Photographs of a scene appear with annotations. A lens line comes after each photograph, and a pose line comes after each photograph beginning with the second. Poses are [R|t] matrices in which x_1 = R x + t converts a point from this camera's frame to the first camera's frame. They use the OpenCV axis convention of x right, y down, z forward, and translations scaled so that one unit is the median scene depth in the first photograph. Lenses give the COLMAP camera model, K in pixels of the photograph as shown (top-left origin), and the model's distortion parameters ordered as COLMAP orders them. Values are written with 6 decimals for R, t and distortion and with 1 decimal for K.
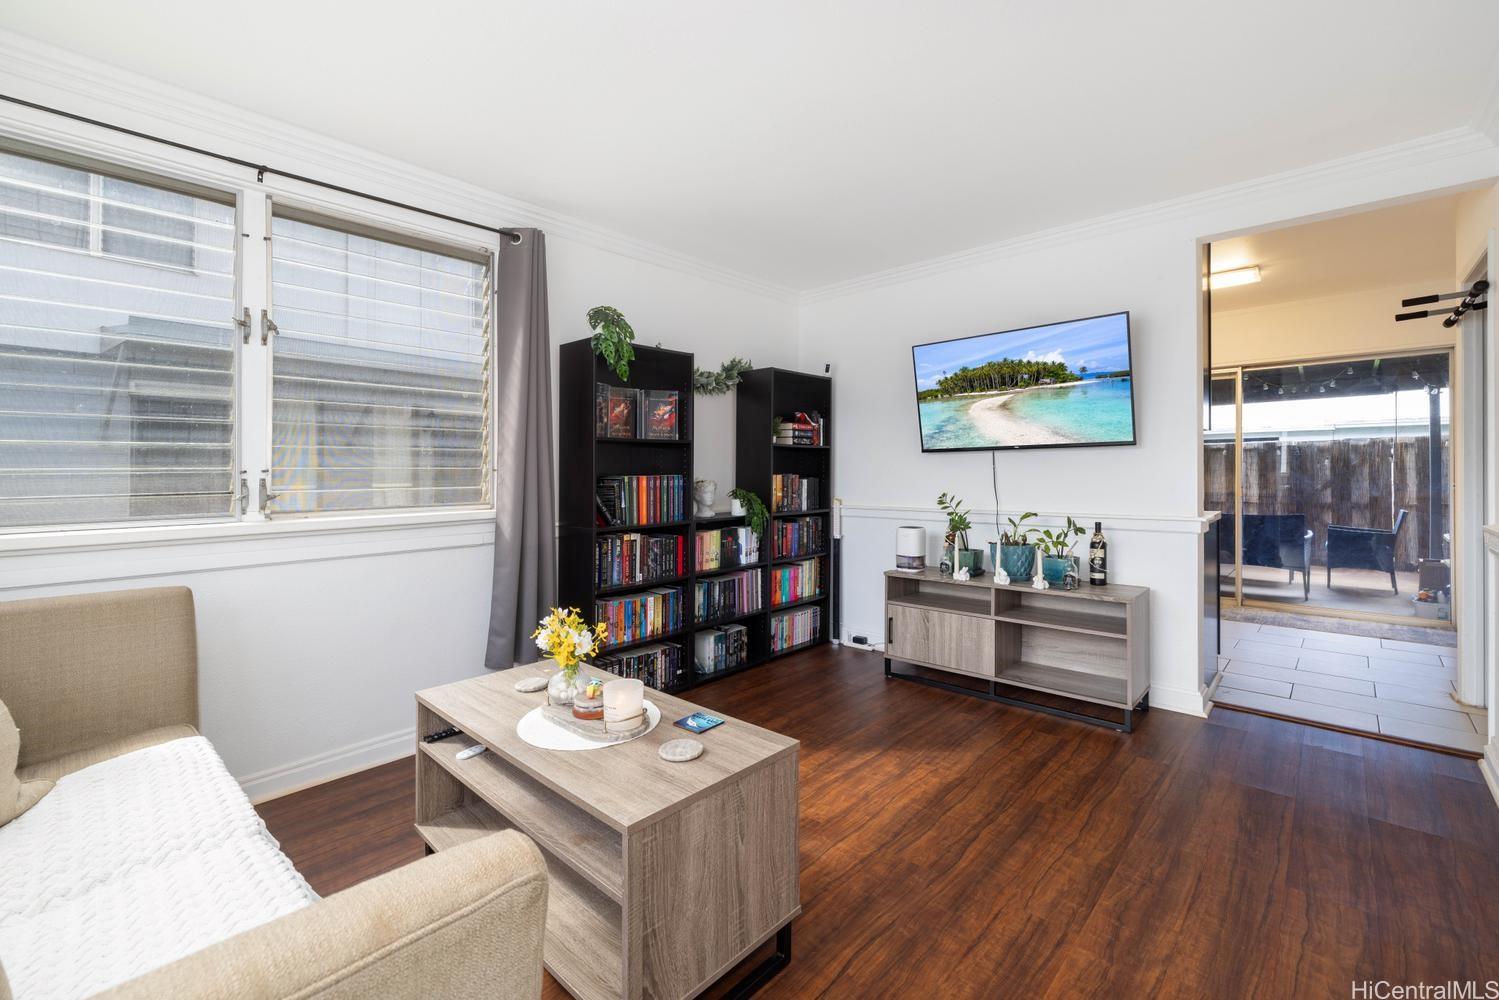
lens RADIAL K [[627.7, 0, 751.4], [0, 627.7, 474.1], [0, 0, 1]] dist [0.000399, 0.000094]
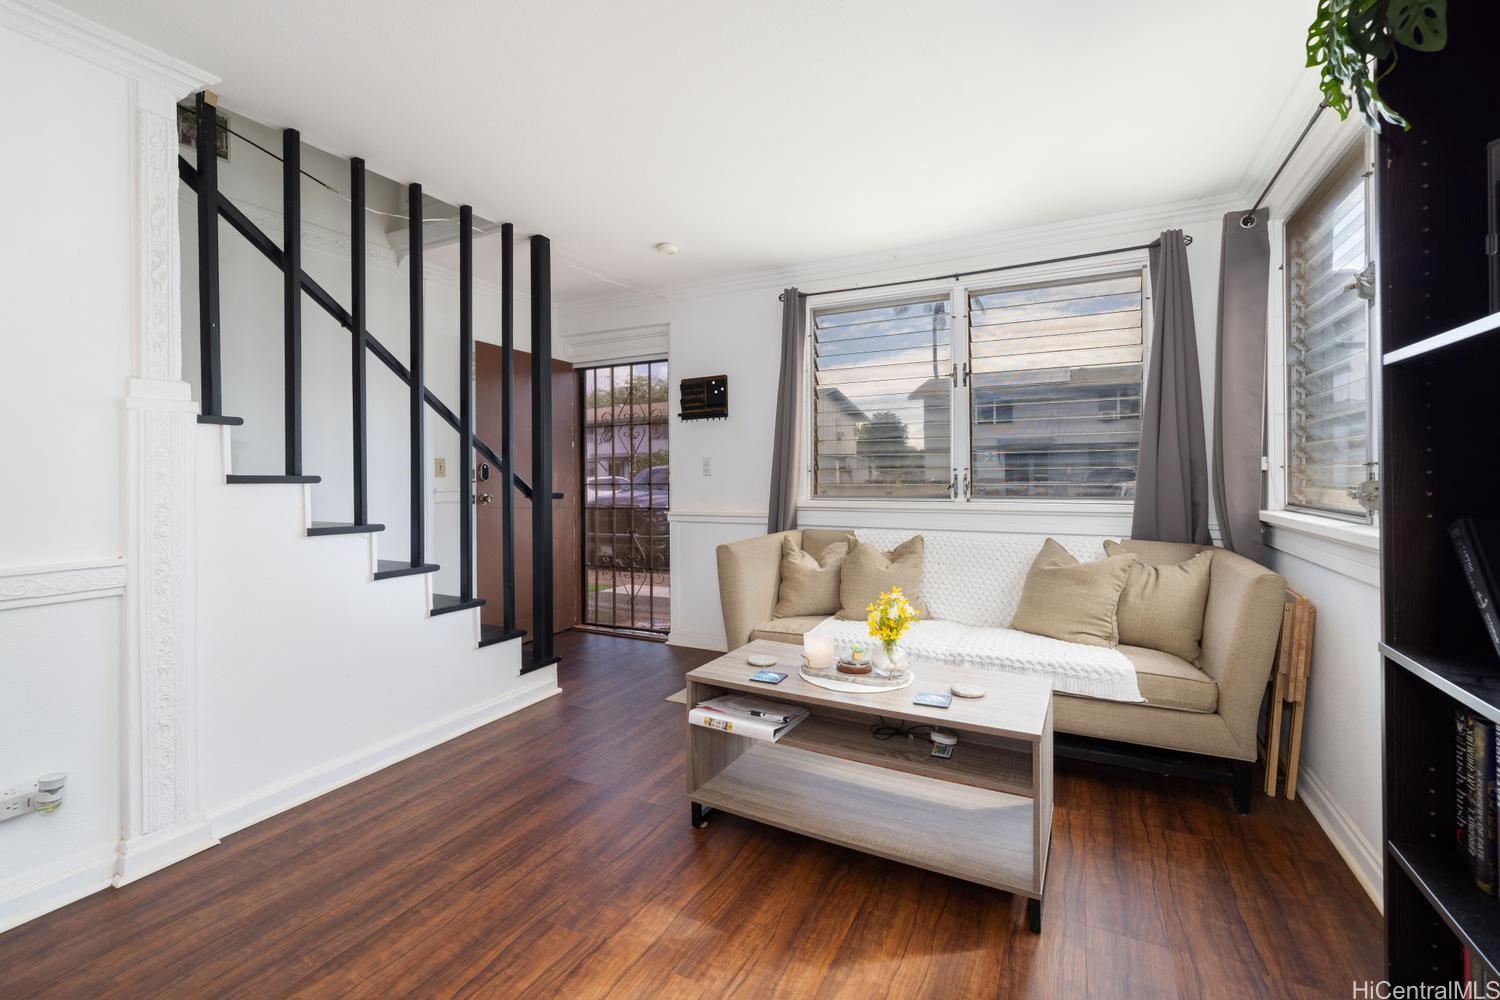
lens RADIAL K [[659.2, 0, 748.8], [0, 659.2, 471.8], [0, 0, 1]] dist [-0.000143, -0.000098]
pose [[-0.969224, 0.017192, -0.245580, 0.132156], [0.017657, 0.999844, 0.000309, -0.004837], [0.245547, -0.004036, -0.969376, 1.115891]]
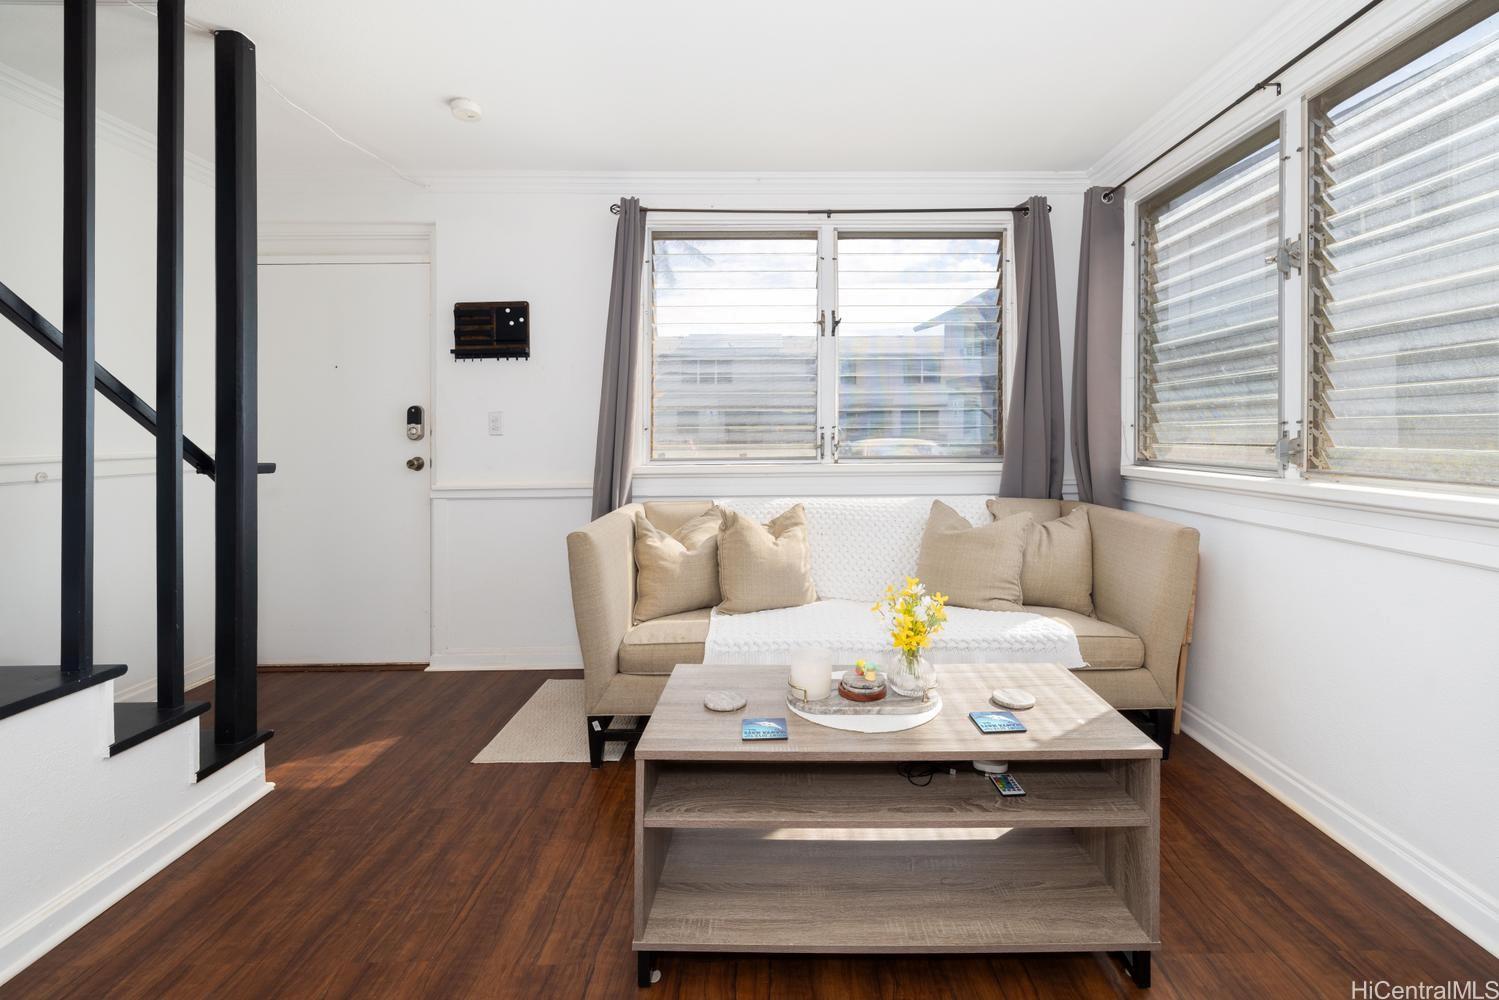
lens RADIAL K [[667.7, 0, 791.4], [0, 667.7, 427.8], [0, 0, 1]] dist [0.000620, -0.000110]
pose [[-0.729299, 0.014144, -0.684049, 0.247378], [0.015236, 0.999874, 0.004430, -0.007046], [0.684025, -0.007191, -0.729423, 0.837182]]
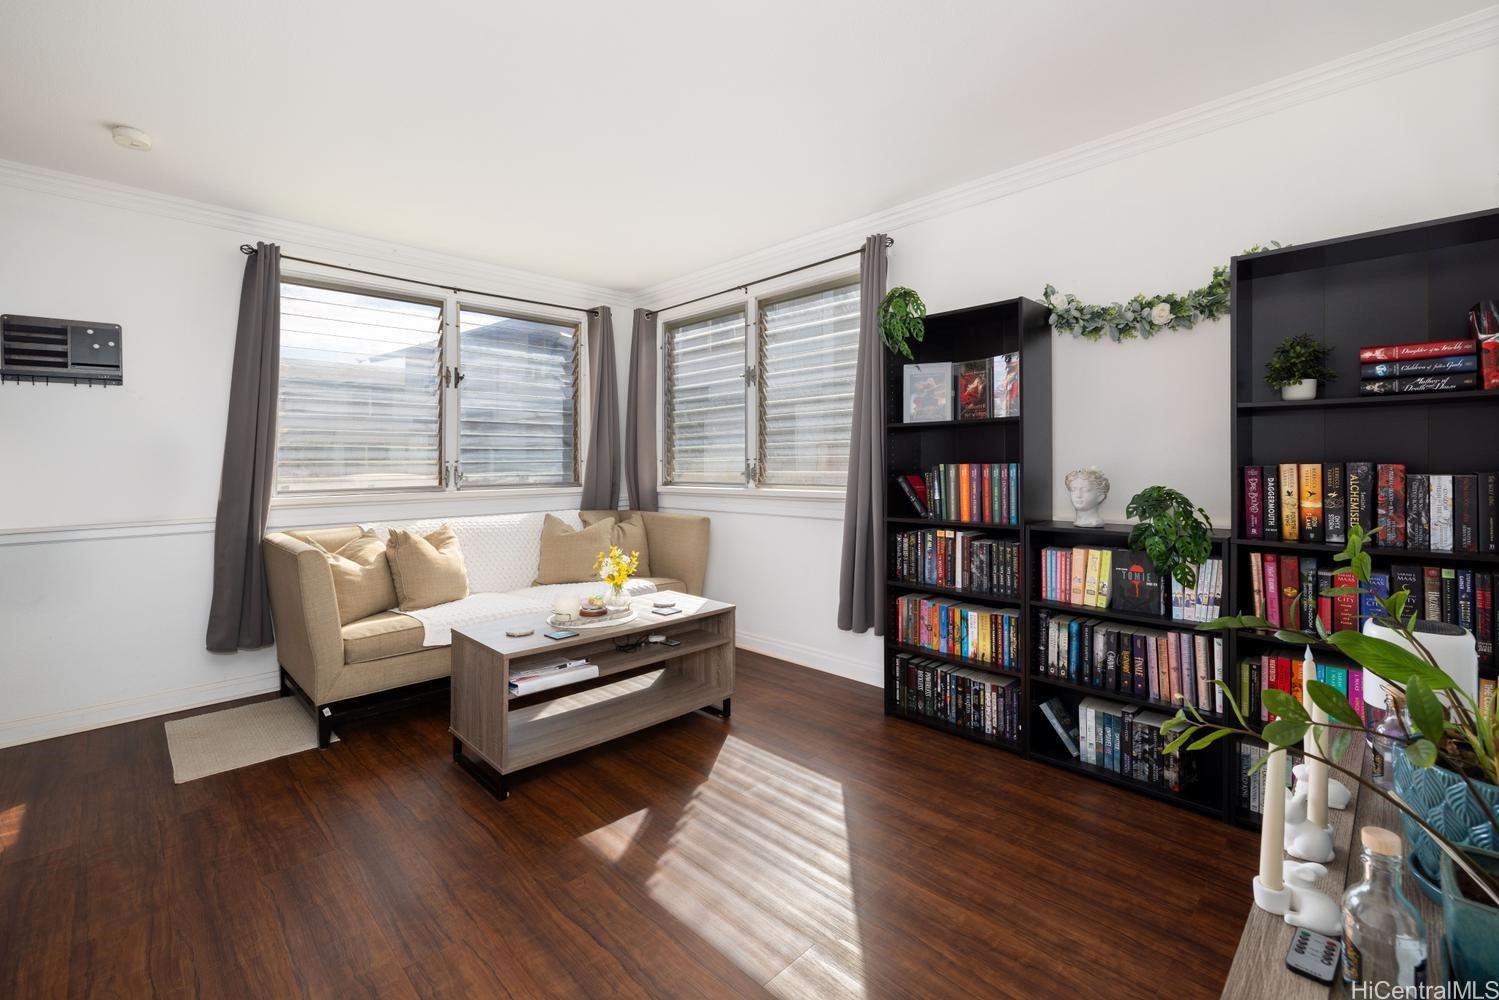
lens RADIAL K [[656.8, 0, 754.2], [0, 656.8, 447.0], [0, 0, 1]] dist [0.001124, 0.000094]
pose [[-0.042481, -0.010966, -0.999037, 0.714367], [0.007465, 0.999908, -0.011293, -0.011723], [0.999069, -0.007938, -0.042395, 0.755176]]
